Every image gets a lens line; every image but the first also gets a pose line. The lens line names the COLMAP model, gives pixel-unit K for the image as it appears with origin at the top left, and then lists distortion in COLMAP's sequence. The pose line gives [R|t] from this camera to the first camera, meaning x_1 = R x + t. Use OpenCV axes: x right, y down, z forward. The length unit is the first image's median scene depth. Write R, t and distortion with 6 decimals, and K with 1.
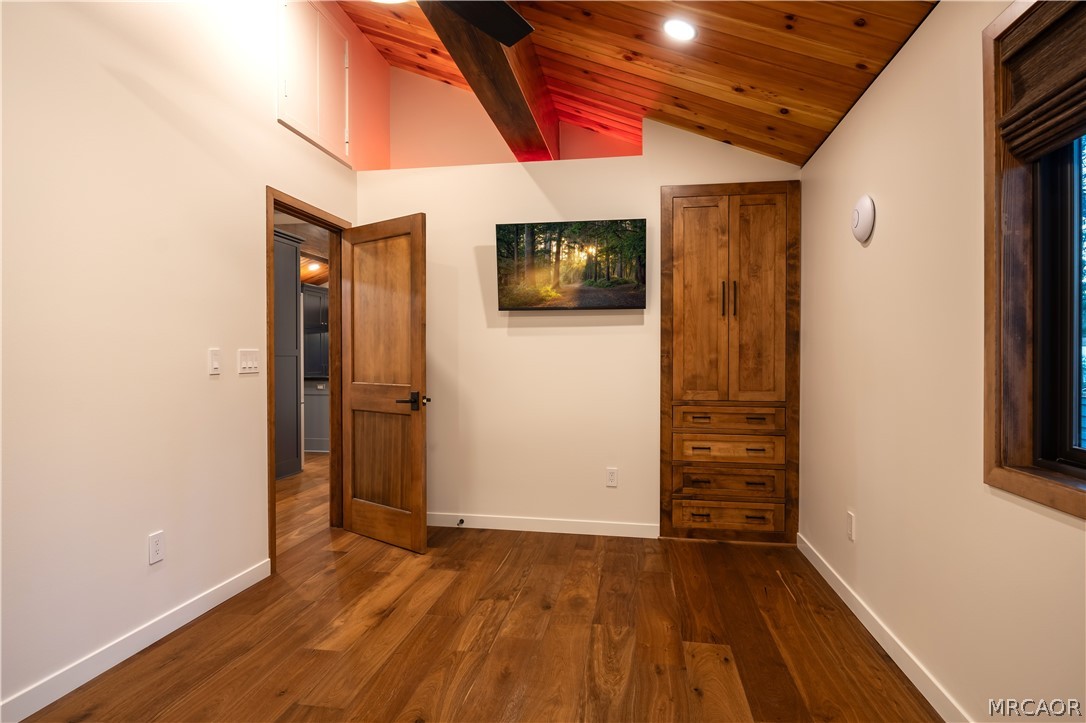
lens RADIAL K [[635.5, 0, 542.4], [0, 635.5, 361.4], [0, 0, 1]] dist [-0.000526, -0.004434]
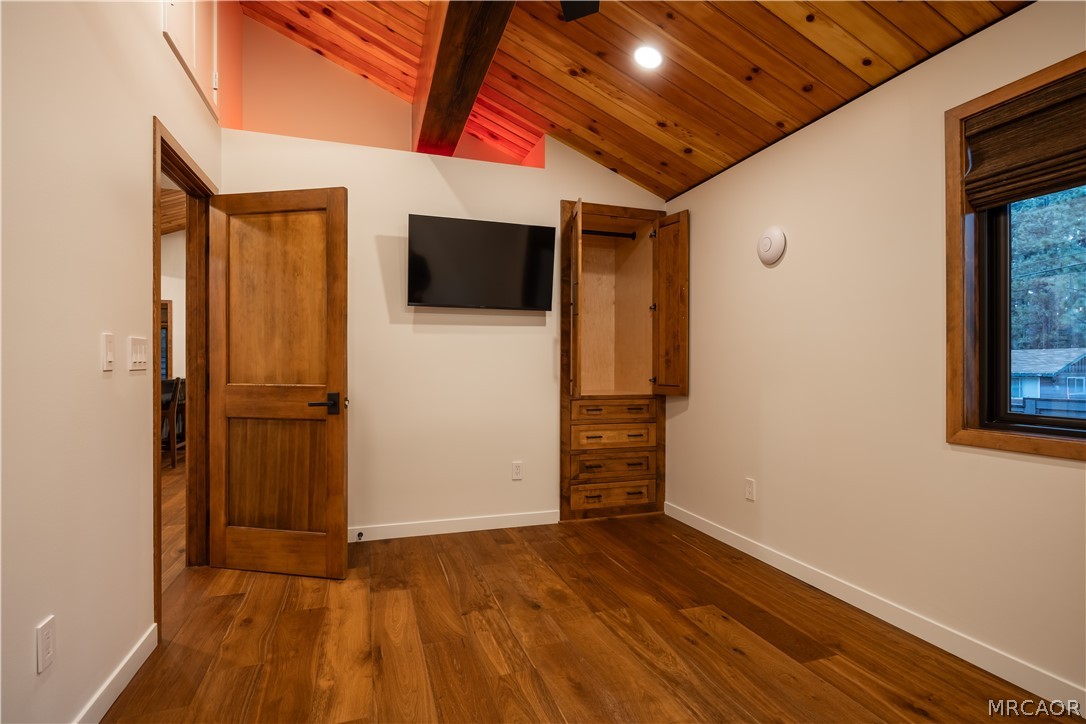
lens RADIAL K [[551.4, 0, 548.5], [0, 551.4, 365.5], [0, 0, 1]] dist [0.002459, -0.007217]
pose [[0.867357, 0.001154, 0.497685, -0.322874], [0.001962, 0.999982, -0.005738, 0.015585], [-0.497682, 0.005954, 0.867339, 0.201251]]
